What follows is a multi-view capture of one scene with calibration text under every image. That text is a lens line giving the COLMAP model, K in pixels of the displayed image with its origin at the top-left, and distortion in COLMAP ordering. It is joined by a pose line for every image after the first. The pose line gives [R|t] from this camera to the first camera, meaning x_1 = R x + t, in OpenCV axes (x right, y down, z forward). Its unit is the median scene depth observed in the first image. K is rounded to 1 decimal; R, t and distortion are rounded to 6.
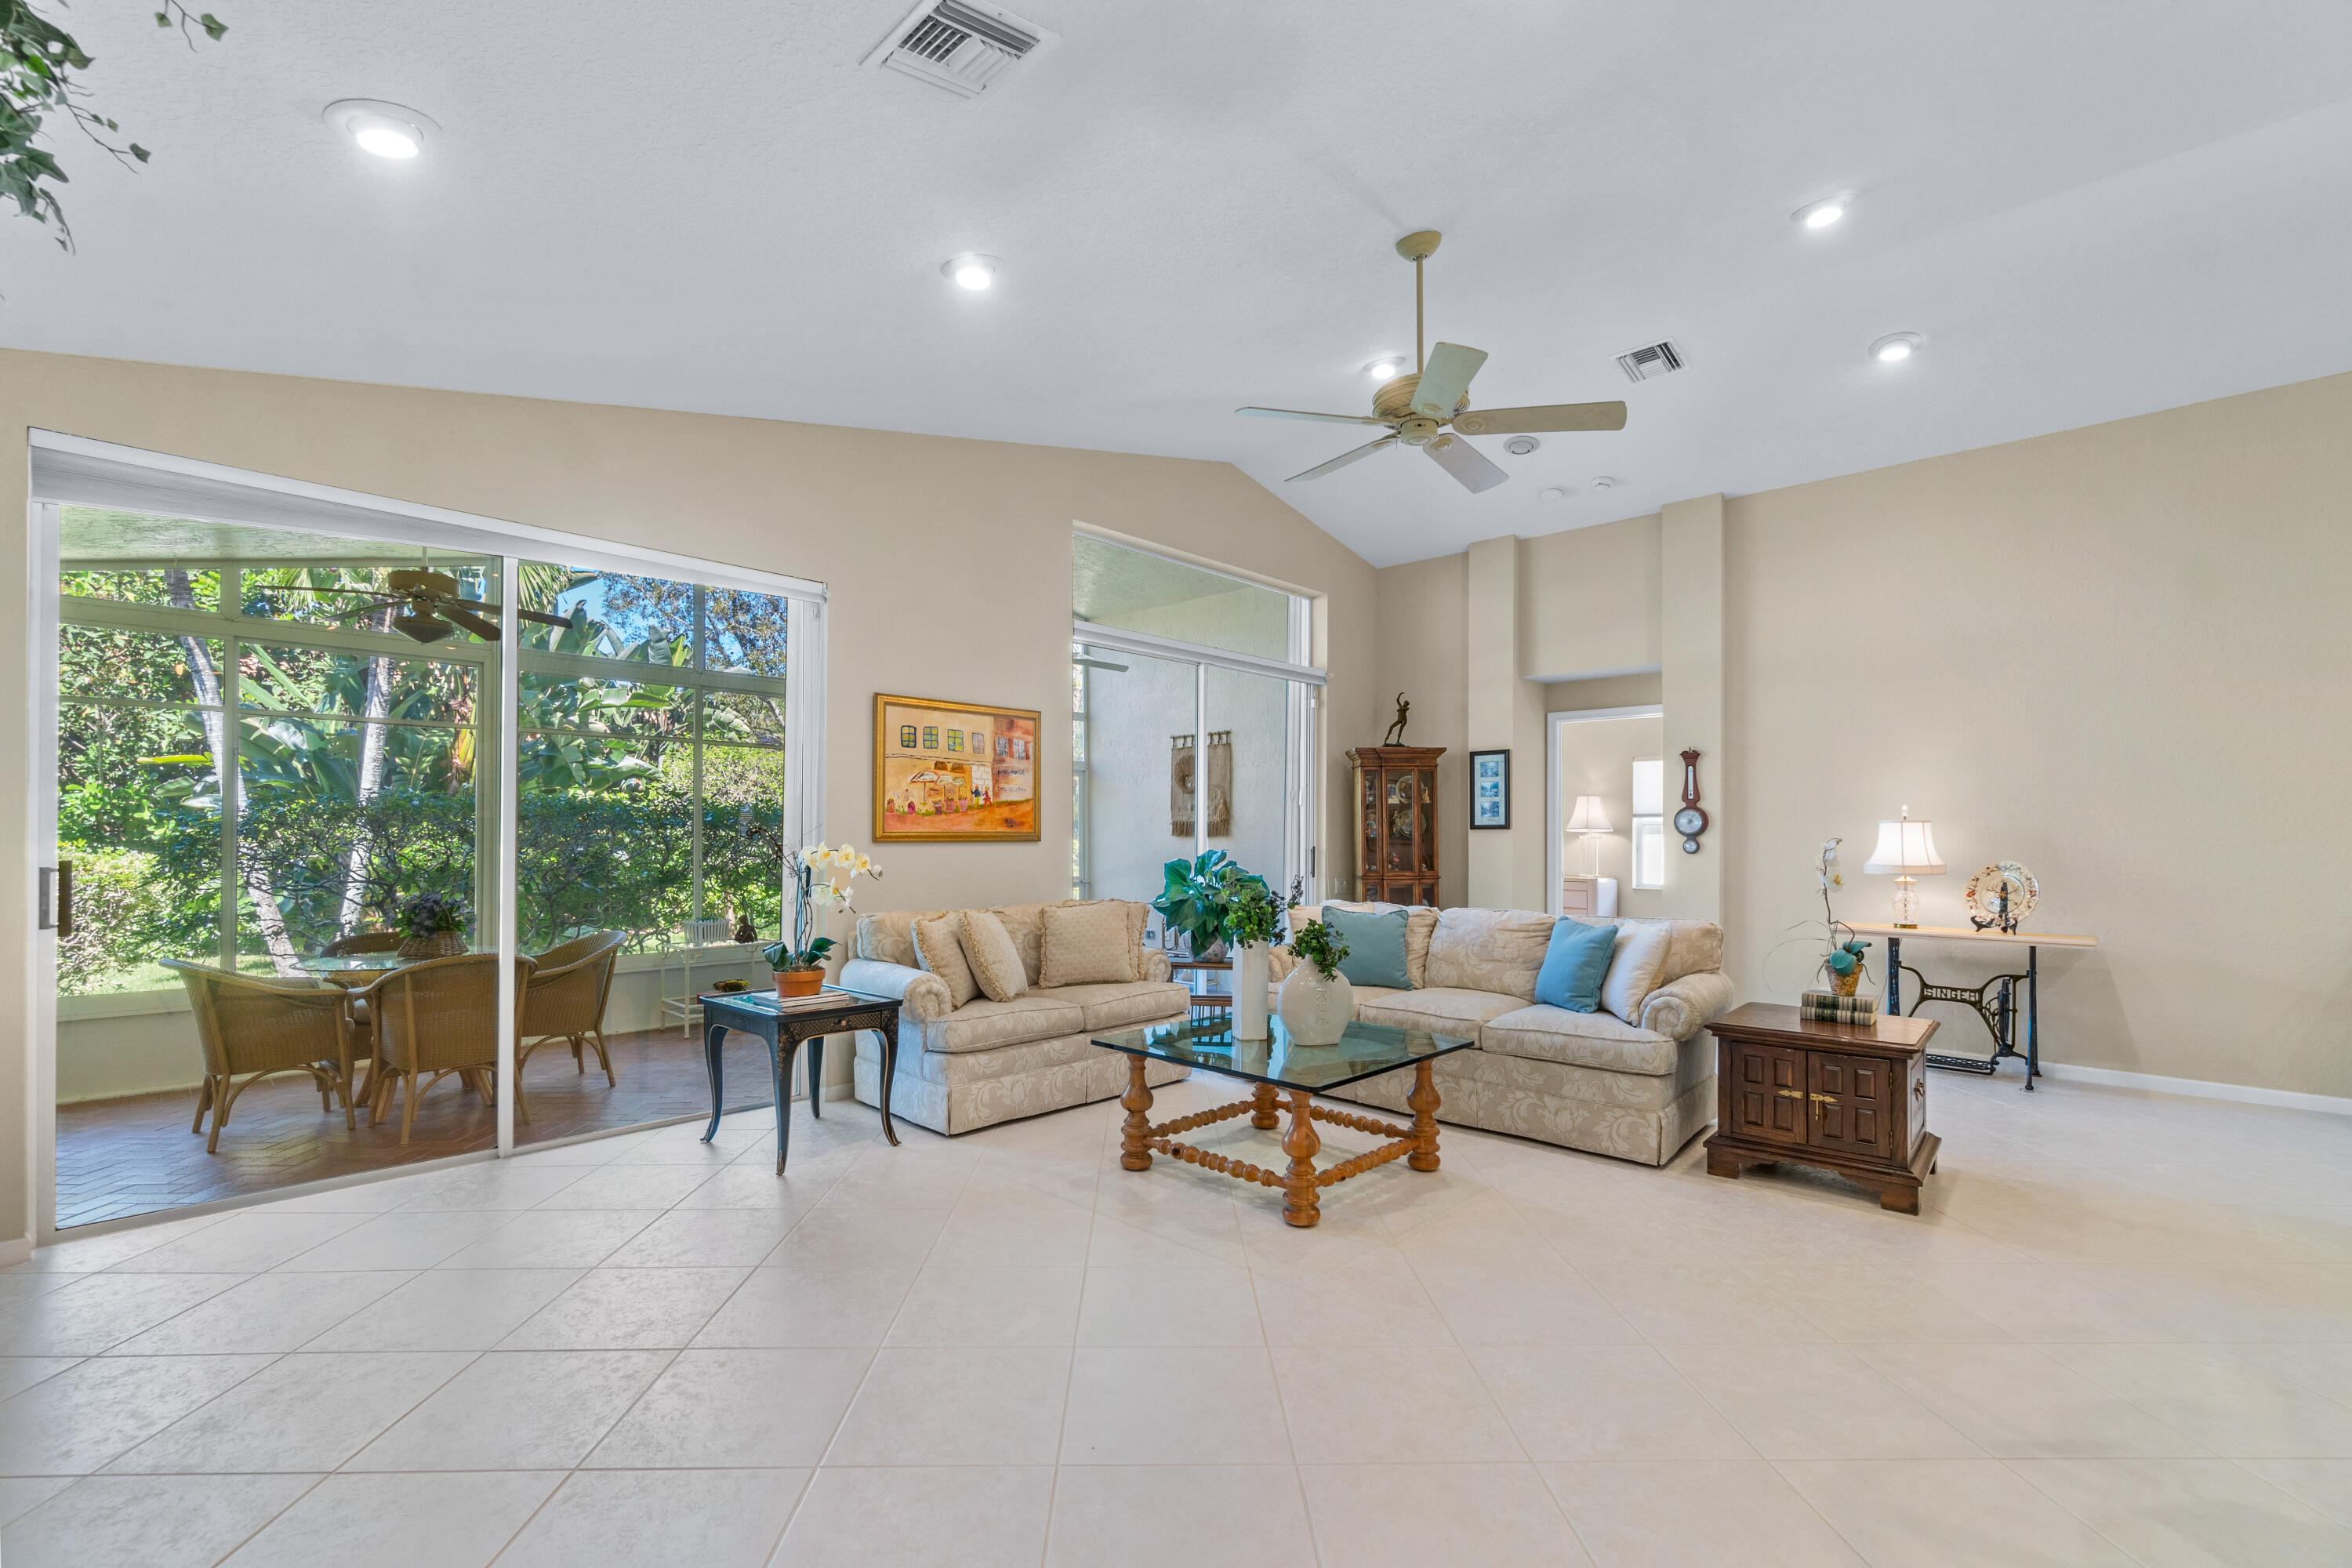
lens RADIAL K [[1029.5, 0, 1124.6], [0, 1029.5, 831.6], [0, 0, 1]] dist [0.009187, 0.000733]
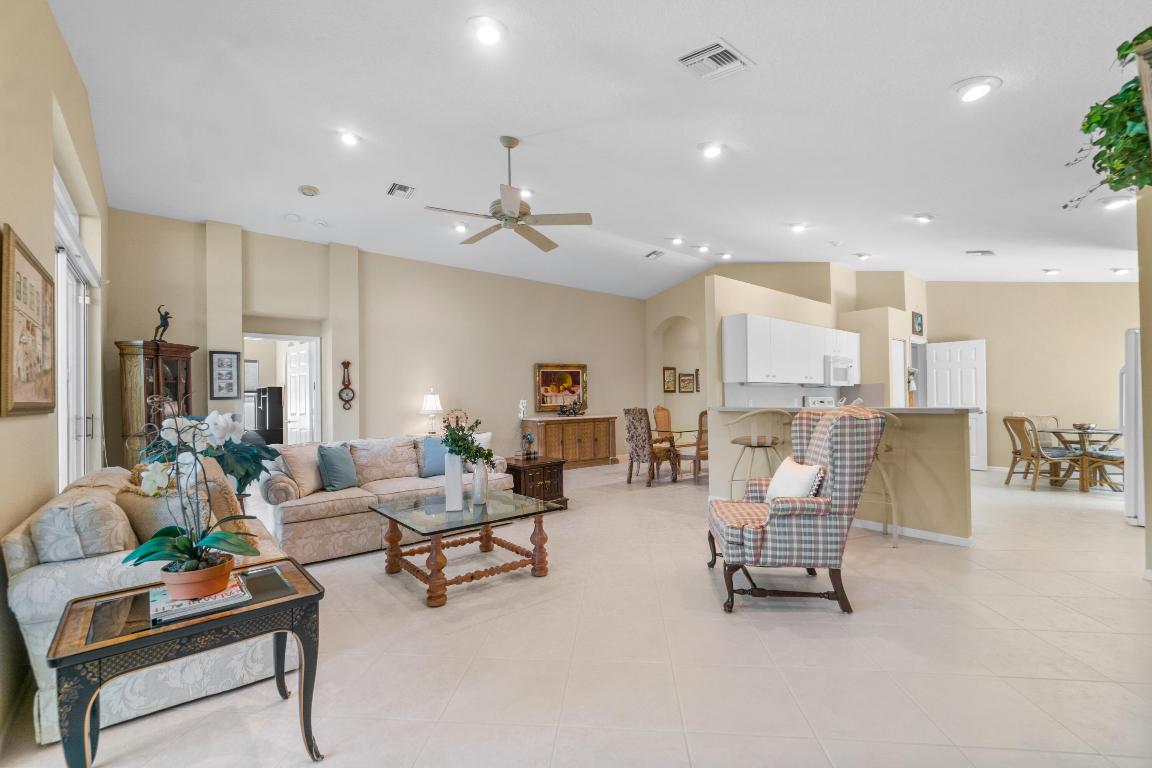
lens RADIAL K [[504.3, 0, 584.1], [0, 504.3, 396.0], [0, 0, 1]] dist [0.009187, 0.000733]
pose [[0.085339, -0.001460, 0.996351, -0.458760], [0.012442, 0.999923, 0.000400, -0.000892], [-0.996274, 0.012362, 0.085351, 0.415615]]
